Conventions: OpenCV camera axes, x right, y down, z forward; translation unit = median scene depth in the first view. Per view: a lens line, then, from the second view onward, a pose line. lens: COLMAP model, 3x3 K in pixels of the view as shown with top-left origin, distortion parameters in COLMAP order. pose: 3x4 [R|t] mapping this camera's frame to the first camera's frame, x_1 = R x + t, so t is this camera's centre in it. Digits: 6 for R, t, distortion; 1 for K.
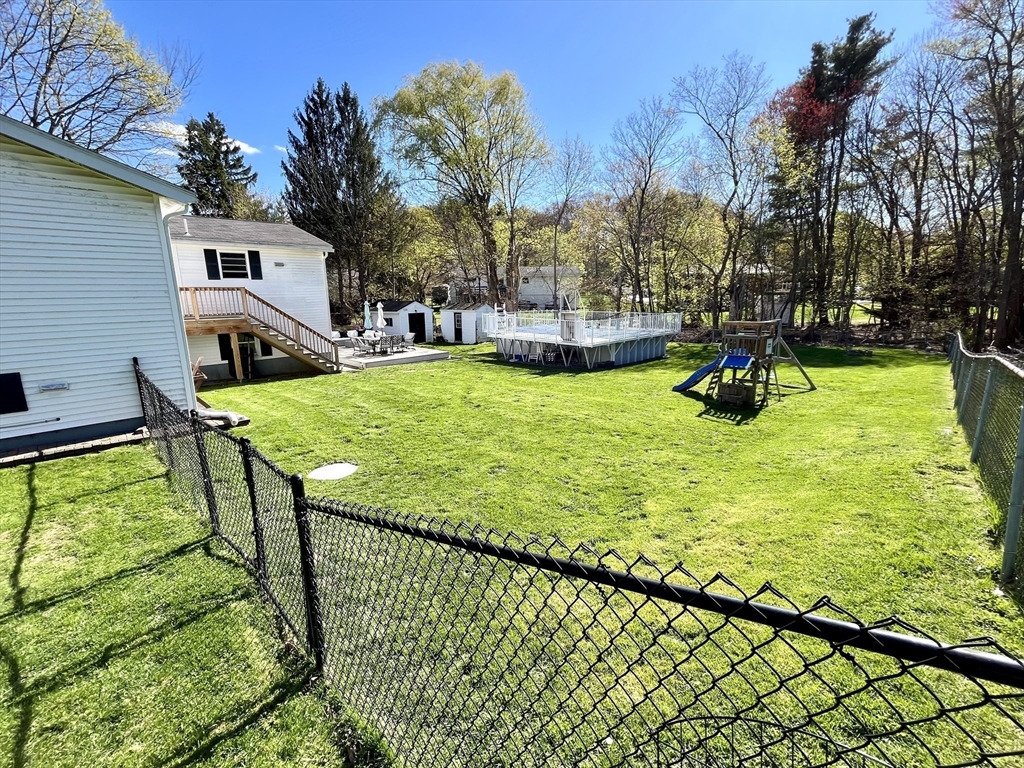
lens RADIAL K [[439.0, 0, 516.6], [0, 439.0, 384.1], [0, 0, 1]] dist [-0.000466, -0.001432]
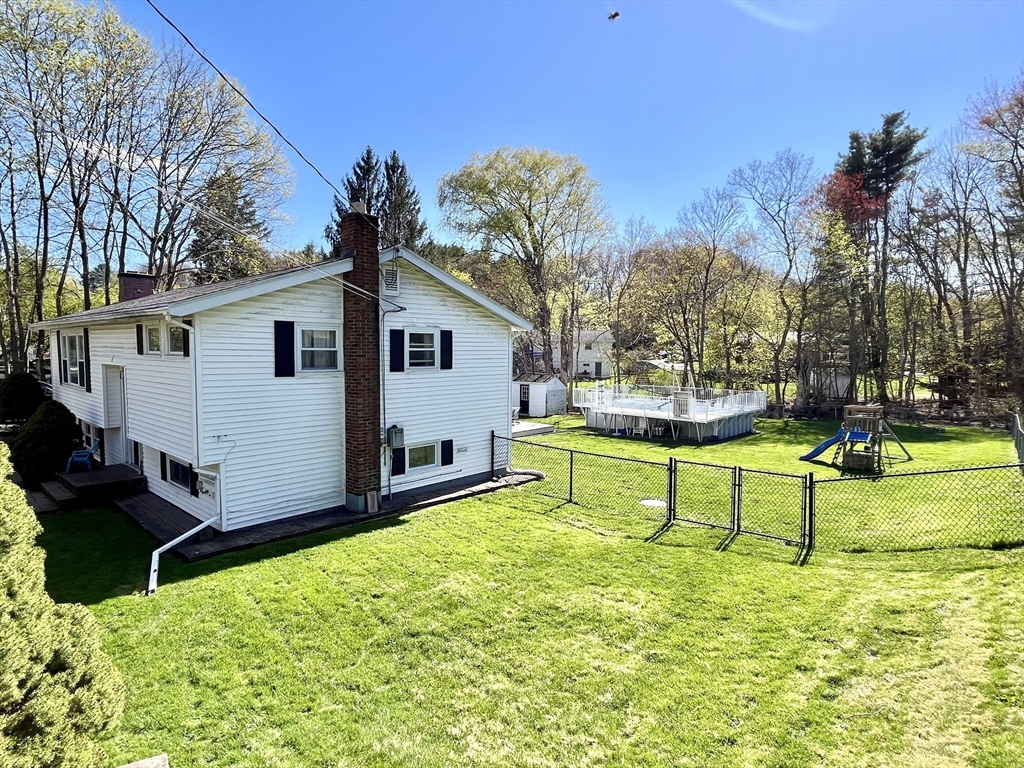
lens RADIAL K [[554.7, 0, 512.3], [0, 554.7, 384.4], [0, 0, 1]] dist [-0.004693, 0.001598]
pose [[0.998894, 0.013384, 0.045069, -0.214225], [-0.006843, 0.989801, -0.142289, 0.012751], [-0.046514, 0.141824, 0.988799, -0.216300]]
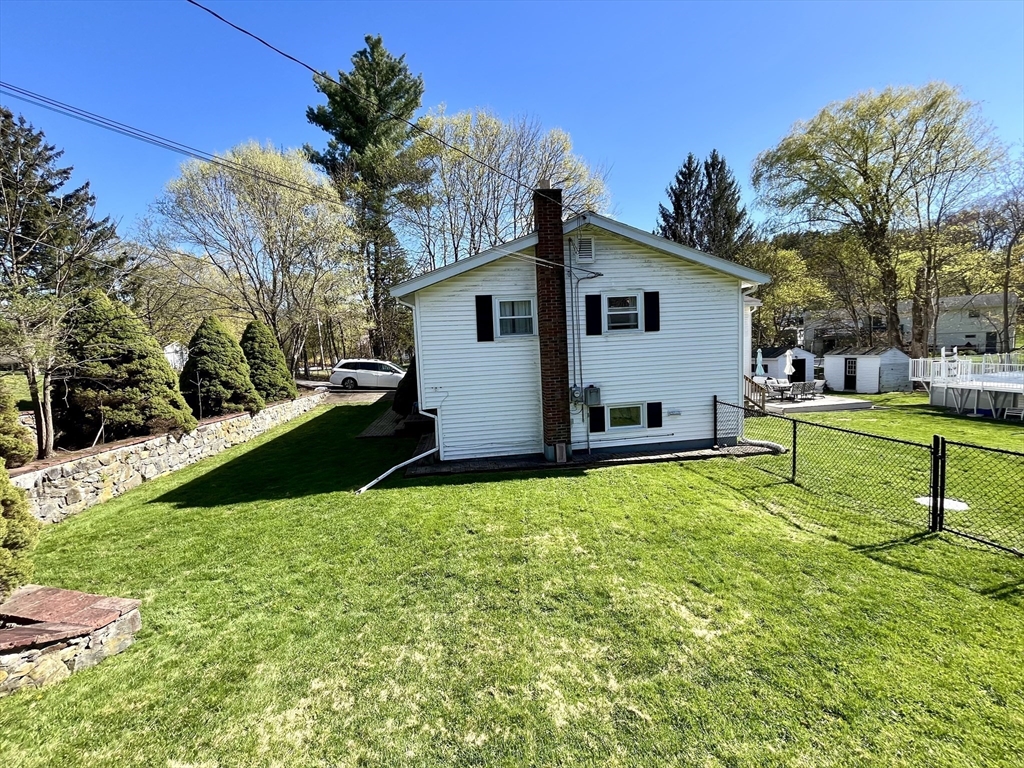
lens RADIAL K [[439.0, 0, 510.8], [0, 439.0, 387.9], [0, 0, 1]] dist [-0.000466, -0.001432]
pose [[0.786830, 0.026578, -0.616597, -0.124913], [-0.084582, 0.994289, -0.065076, 0.014889], [0.611346, 0.103357, 0.784585, -0.121562]]
